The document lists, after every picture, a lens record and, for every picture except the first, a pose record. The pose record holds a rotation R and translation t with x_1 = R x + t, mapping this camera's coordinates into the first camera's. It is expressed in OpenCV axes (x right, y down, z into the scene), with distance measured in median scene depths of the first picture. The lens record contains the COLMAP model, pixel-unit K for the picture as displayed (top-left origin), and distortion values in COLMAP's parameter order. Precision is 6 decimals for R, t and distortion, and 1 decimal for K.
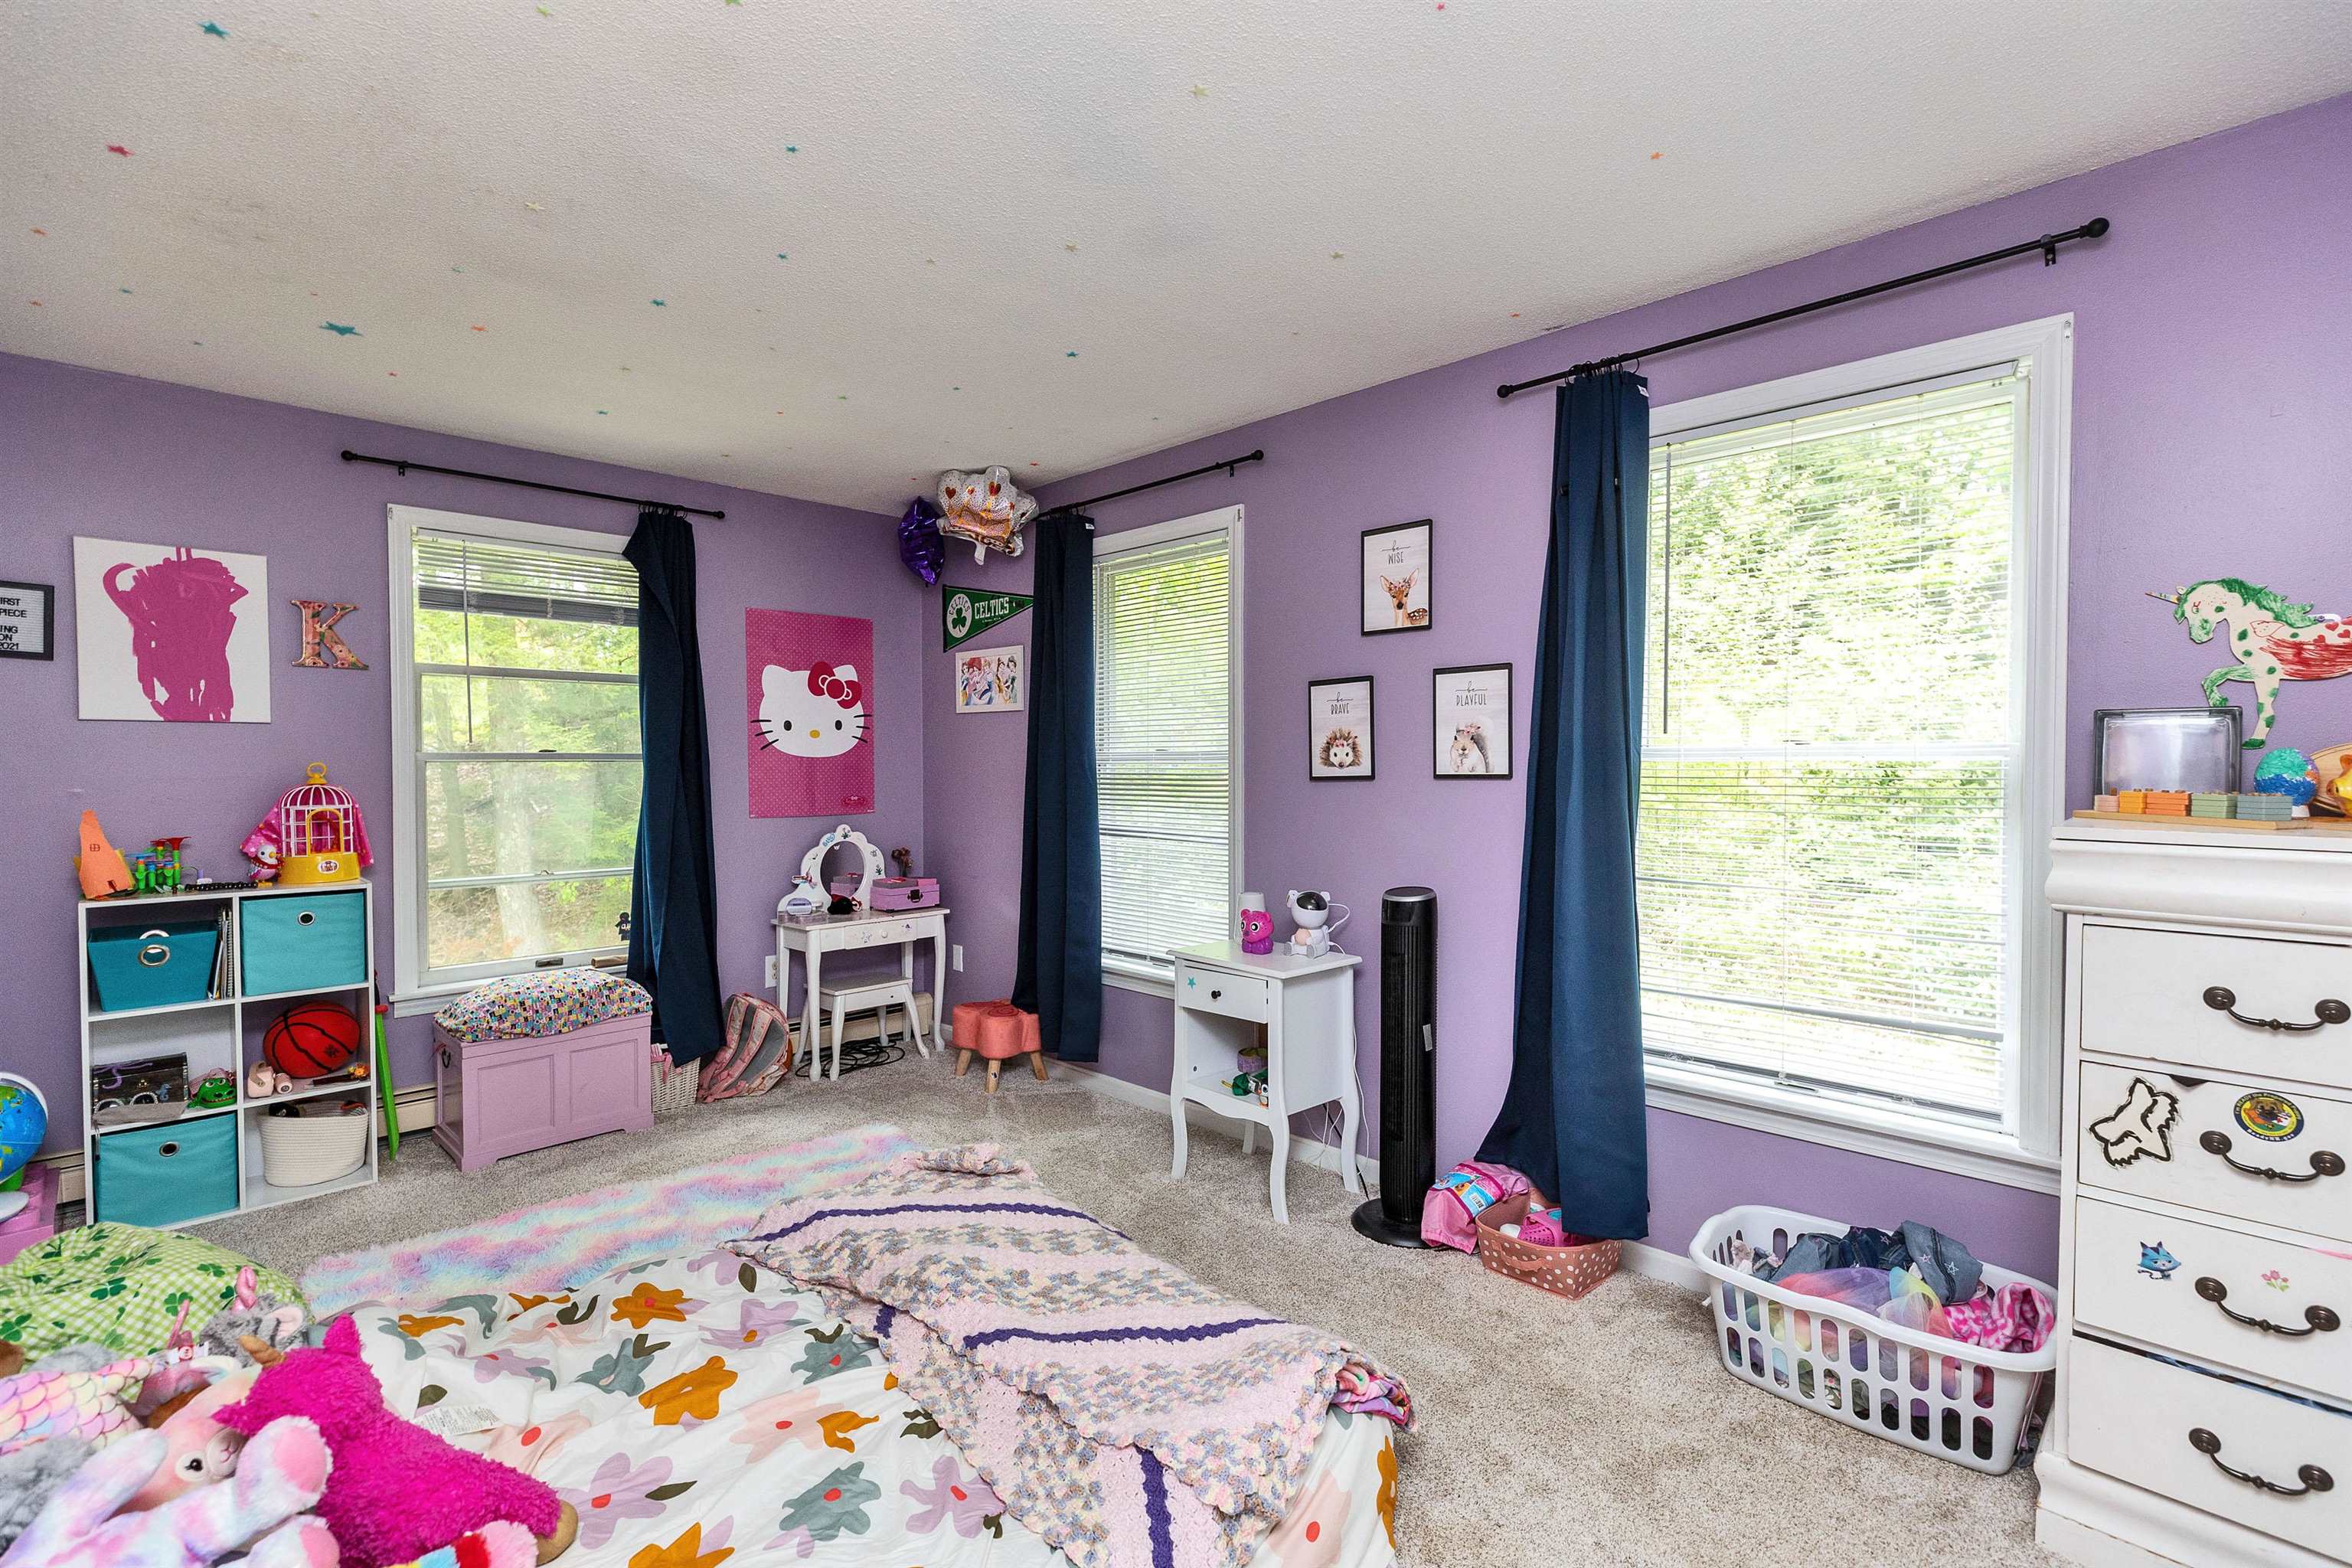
lens RADIAL K [[1039.7, 0, 1184.6], [0, 1039.7, 783.2], [0, 0, 1]] dist [0.000224, -0.000184]
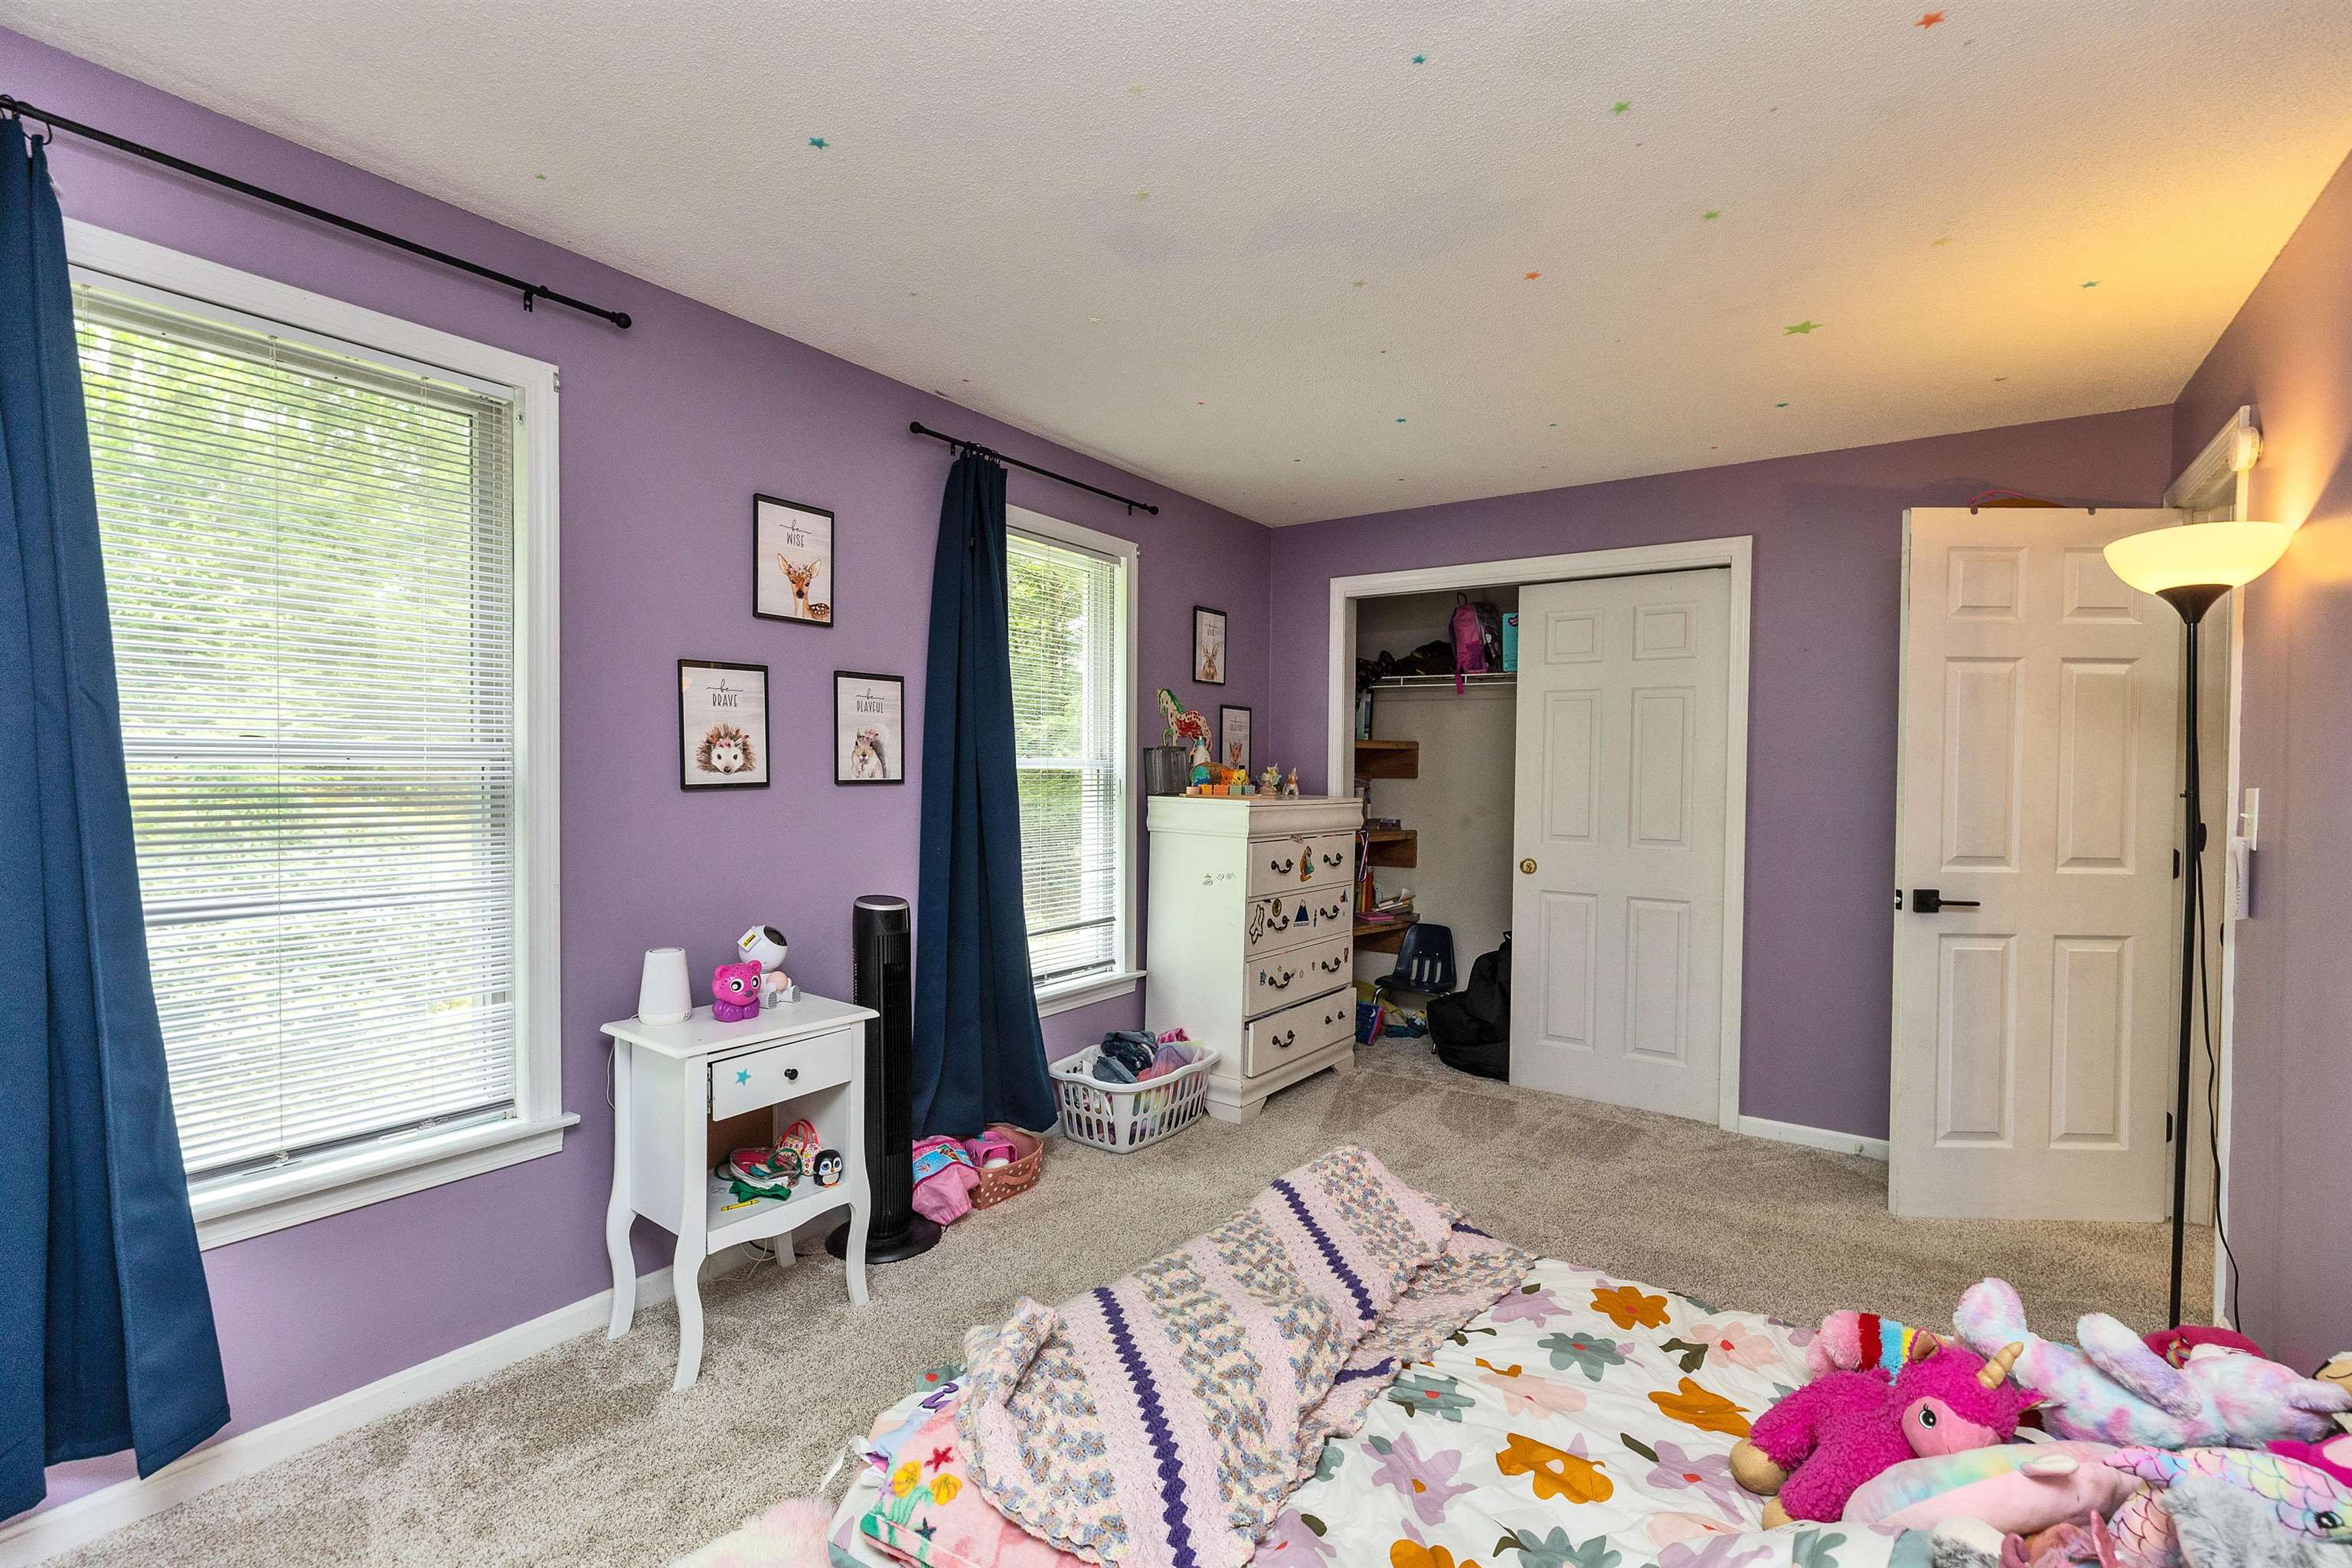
lens RADIAL K [[1072.5, 0, 1167.1], [0, 1072.5, 777.4], [0, 0, 1]] dist [0.004451, -0.000906]
pose [[-0.169452, 0.007815, 0.985507, -0.766104], [0.025634, 0.999665, -0.003519, -0.000070], [-0.985205, 0.024666, -0.169596, 0.849723]]
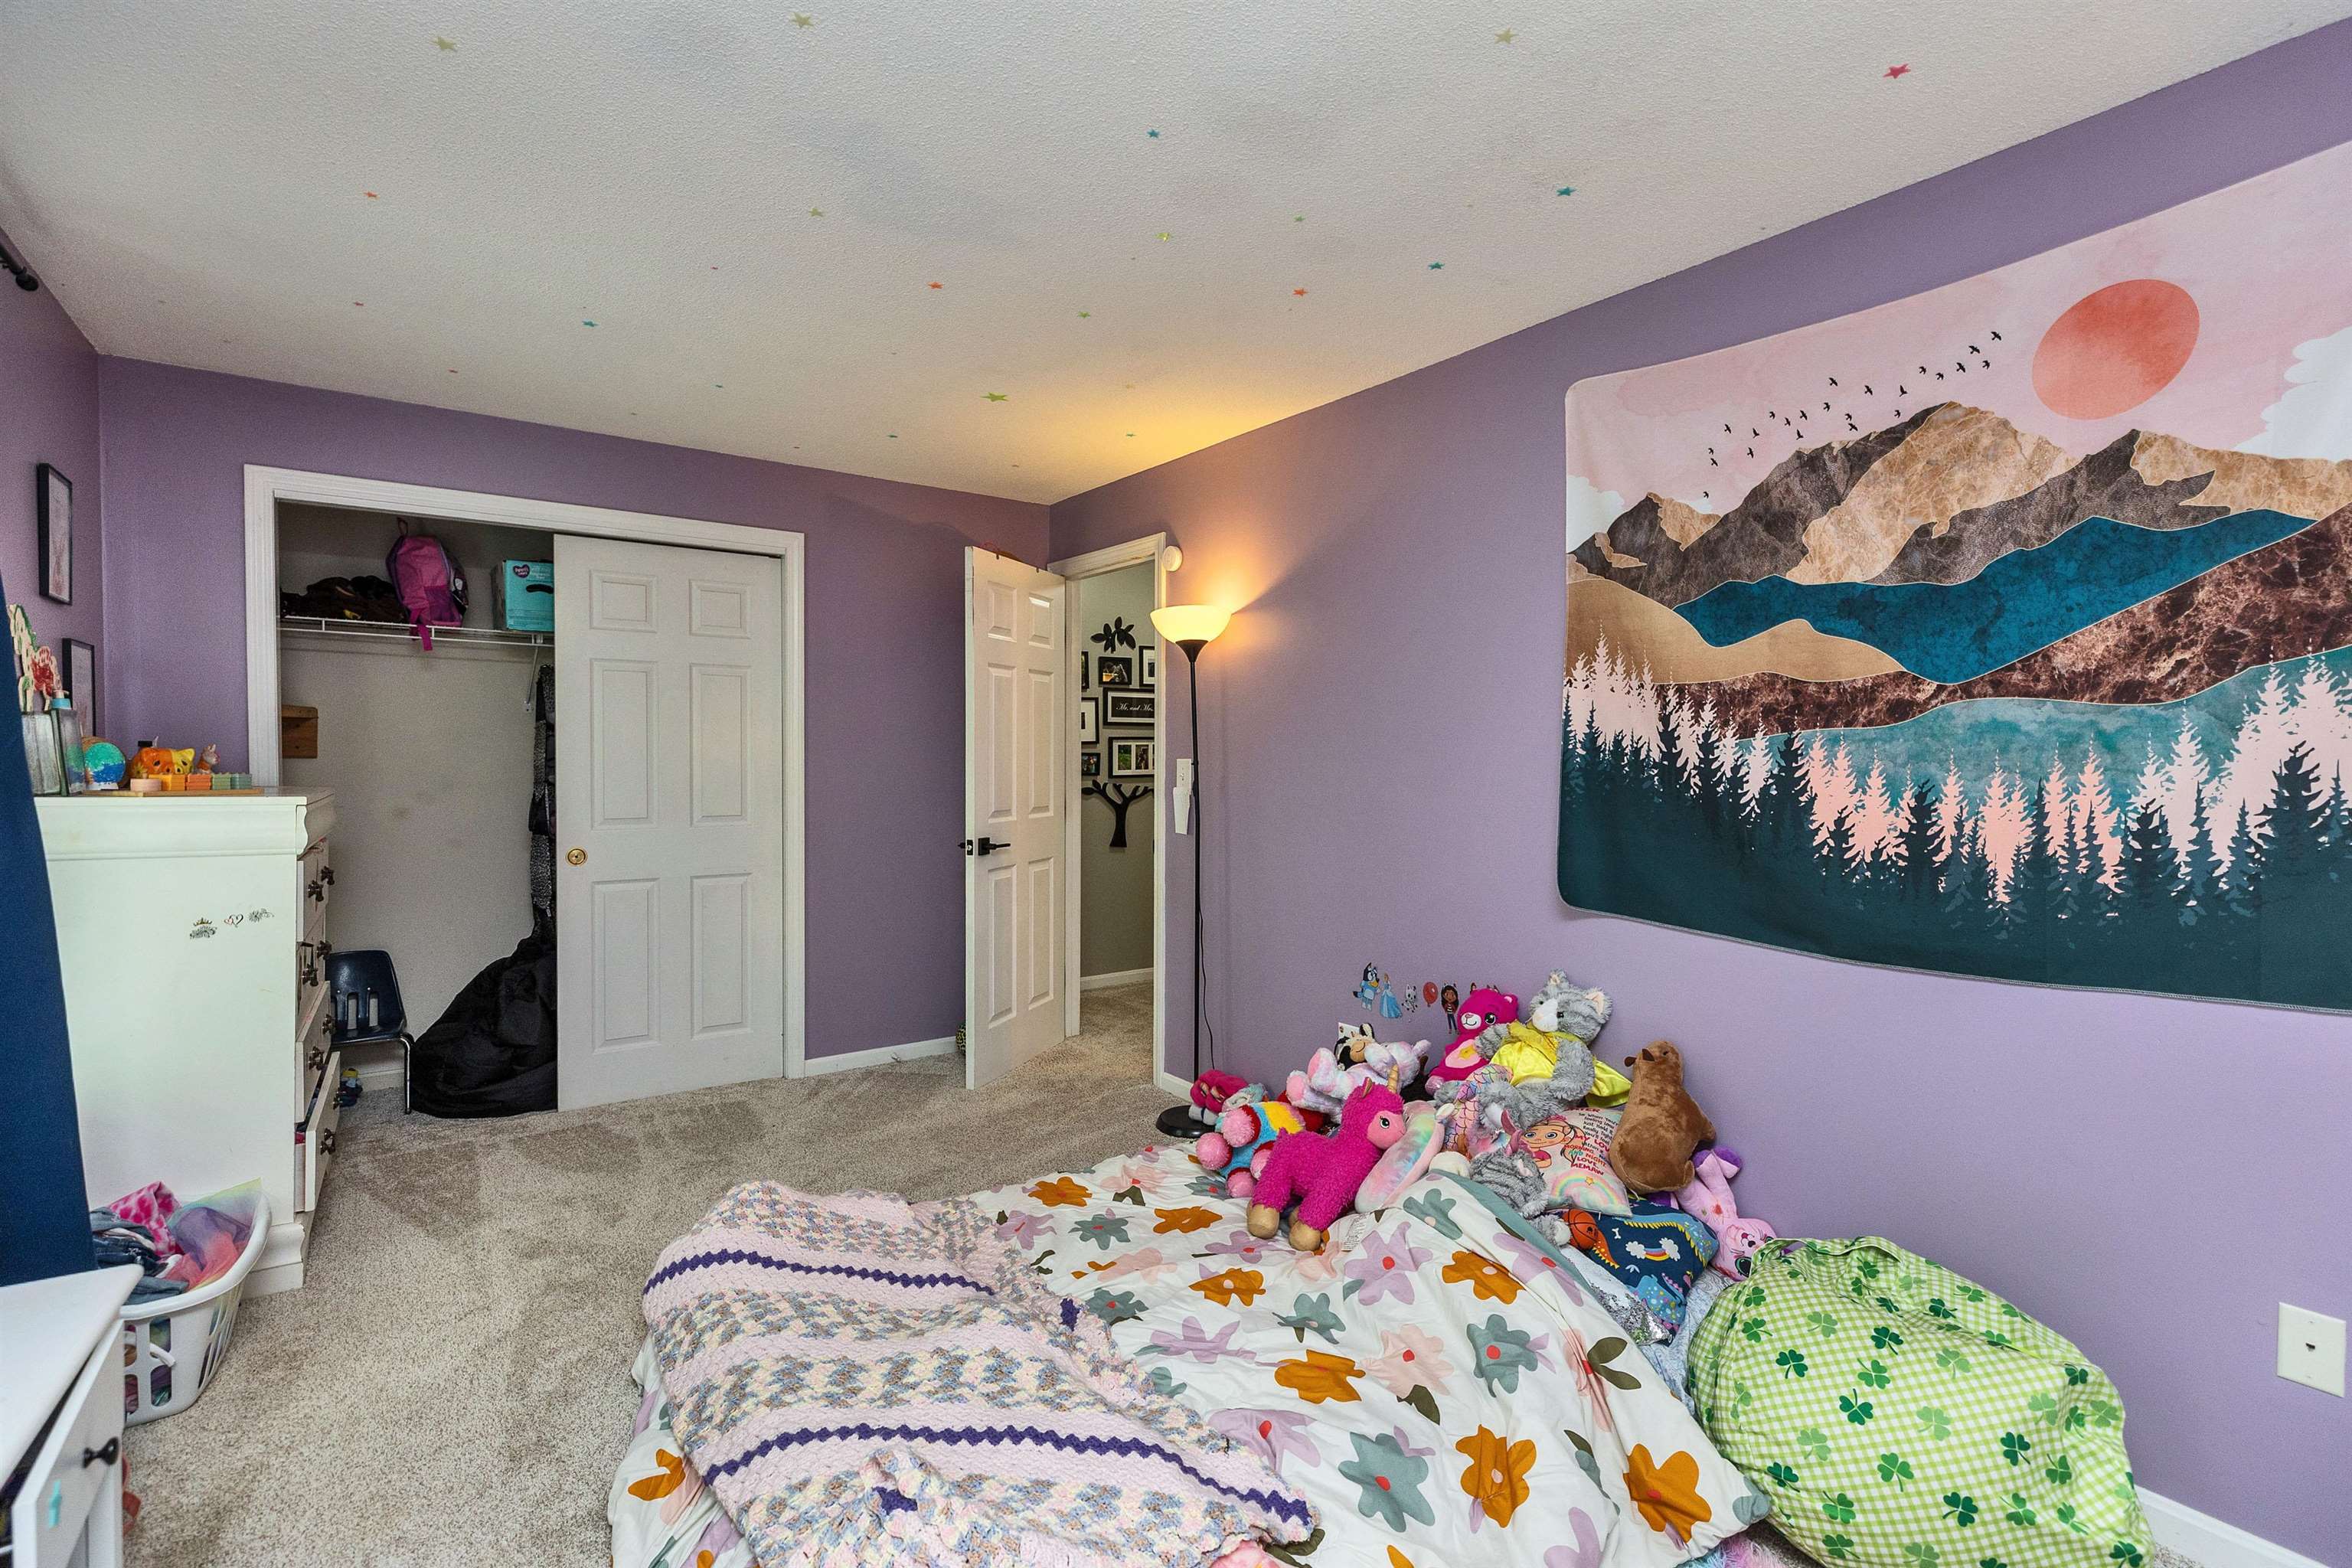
lens RADIAL K [[1067.2, 0, 1215.9], [0, 1067.2, 764.0], [0, 0, 1]] dist [0.014530, 0.000160]
pose [[-0.987308, 0.008777, 0.158577, -0.376324], [0.015792, 0.998949, 0.043033, -0.025371], [-0.158033, 0.044991, -0.986408, 1.253234]]
